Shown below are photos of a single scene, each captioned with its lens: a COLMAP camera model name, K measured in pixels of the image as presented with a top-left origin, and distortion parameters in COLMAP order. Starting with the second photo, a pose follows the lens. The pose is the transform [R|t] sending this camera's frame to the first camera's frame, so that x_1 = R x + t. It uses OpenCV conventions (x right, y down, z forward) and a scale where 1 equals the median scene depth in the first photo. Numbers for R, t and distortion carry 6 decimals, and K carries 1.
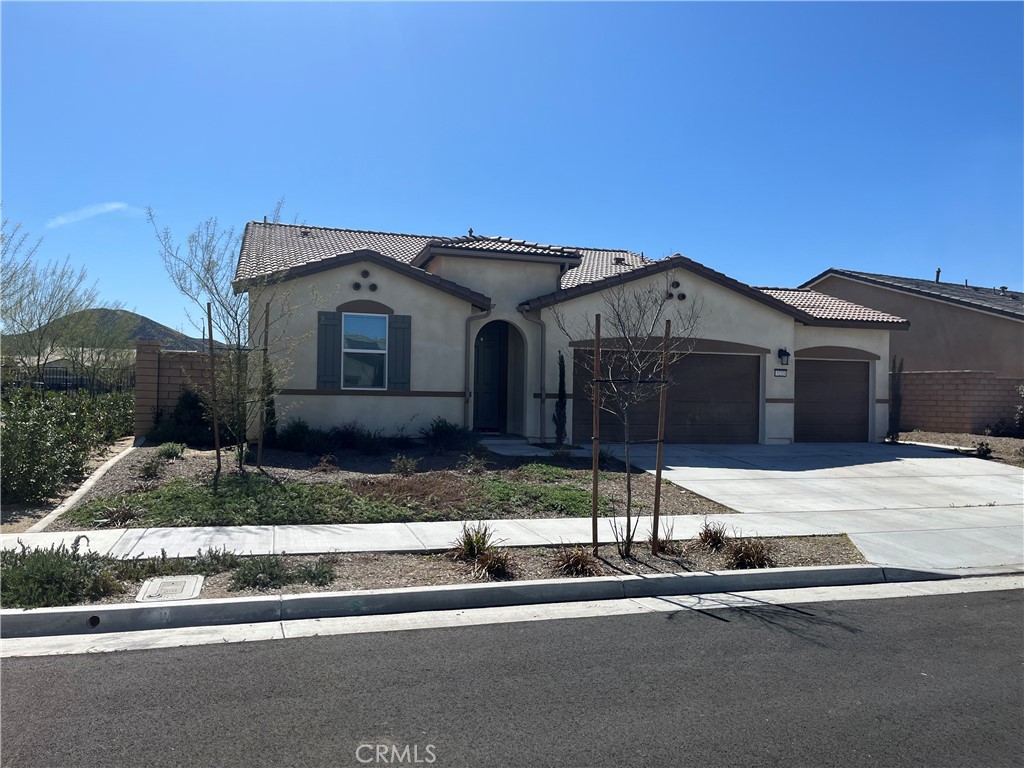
lens RADIAL K [[757.7, 0, 511.9], [0, 757.7, 414.5], [0, 0, 1]] dist [0.045960, -0.001679]
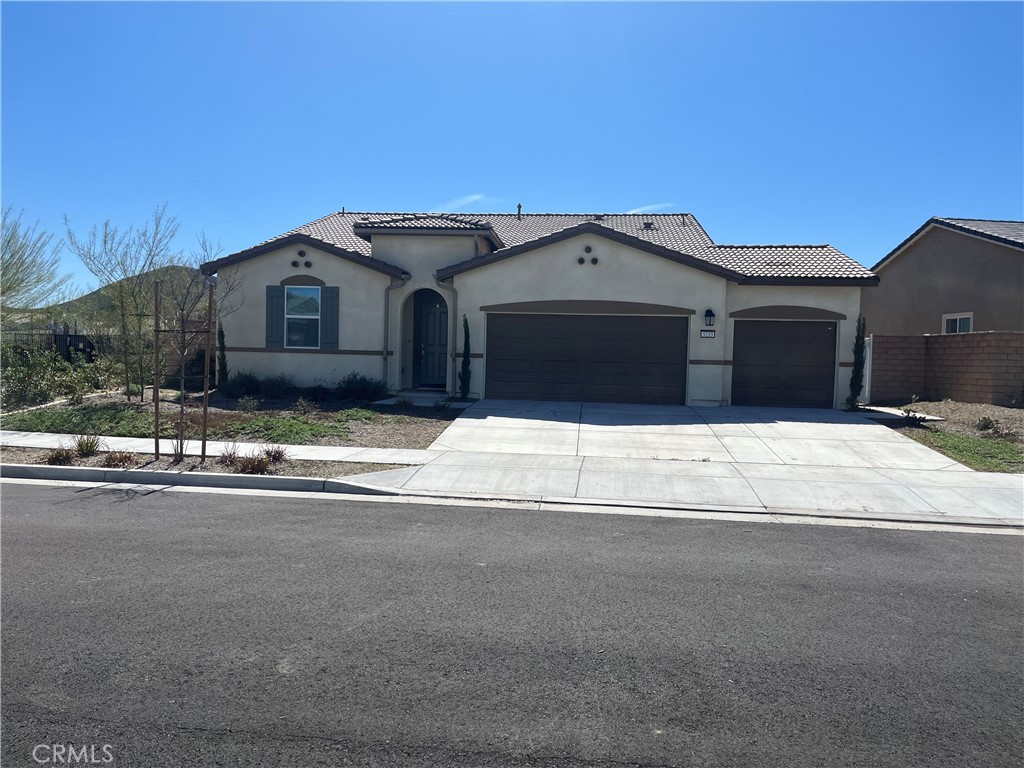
lens RADIAL K [[771.5, 0, 507.4], [0, 771.5, 381.4], [0, 0, 1]] dist [0.082416, -0.123297]
pose [[0.922057, 0.017543, -0.386657, 0.558906], [-0.020317, 0.999789, -0.003090, 0.016726], [0.386521, 0.010705, 0.922218, -0.022639]]
